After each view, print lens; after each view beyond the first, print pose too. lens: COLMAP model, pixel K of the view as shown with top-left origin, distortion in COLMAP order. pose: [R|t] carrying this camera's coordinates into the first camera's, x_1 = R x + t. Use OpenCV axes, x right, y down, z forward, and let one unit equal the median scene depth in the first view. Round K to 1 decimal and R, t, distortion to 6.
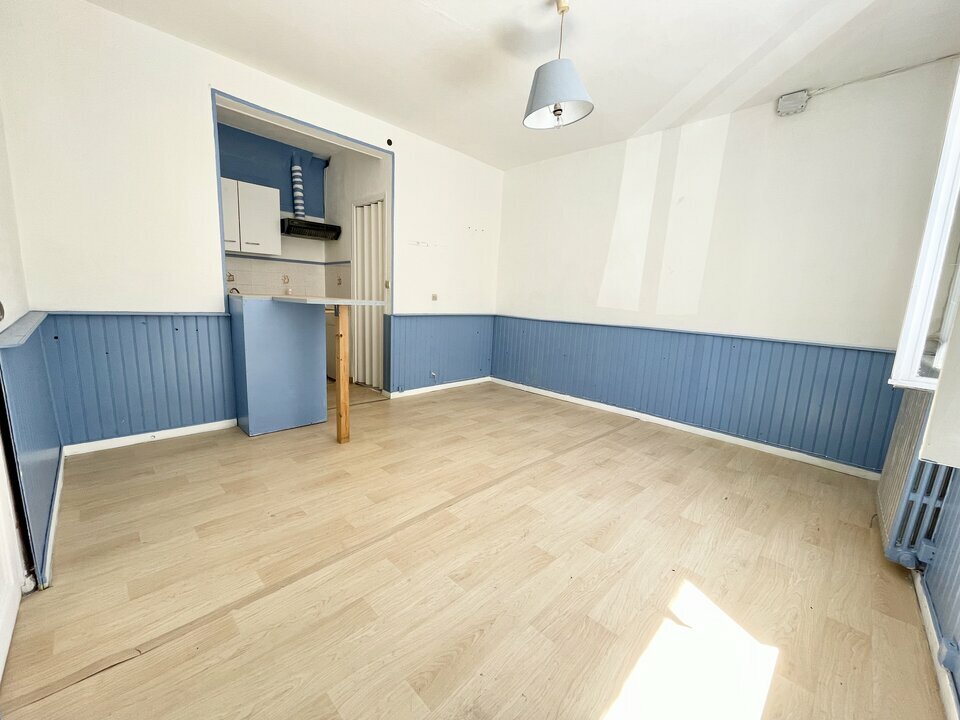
lens RADIAL K [[386.2, 0, 477.4], [0, 386.2, 362.2], [0, 0, 1]] dist [-0.002546, 0.000311]
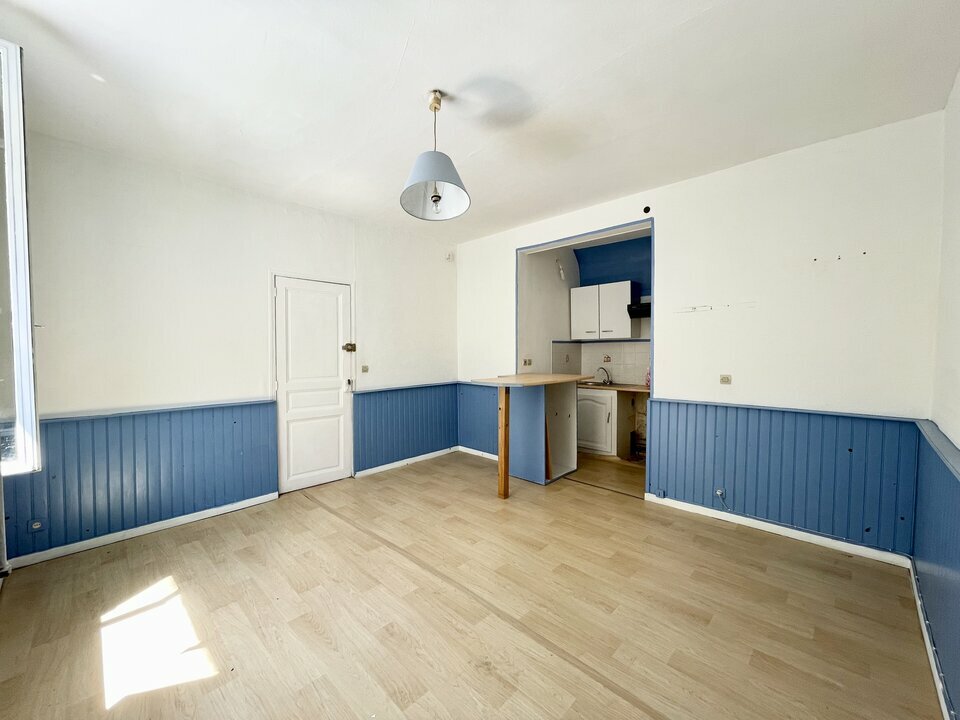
lens RADIAL K [[386.2, 0, 477.4], [0, 386.2, 362.2], [0, 0, 1]] dist [-0.002546, 0.000311]
pose [[0.008104, -0.017257, -0.999818, 0.951575], [-0.161676, 0.986673, -0.018340, -0.193304], [0.986811, 0.161795, 0.005206, 0.940649]]
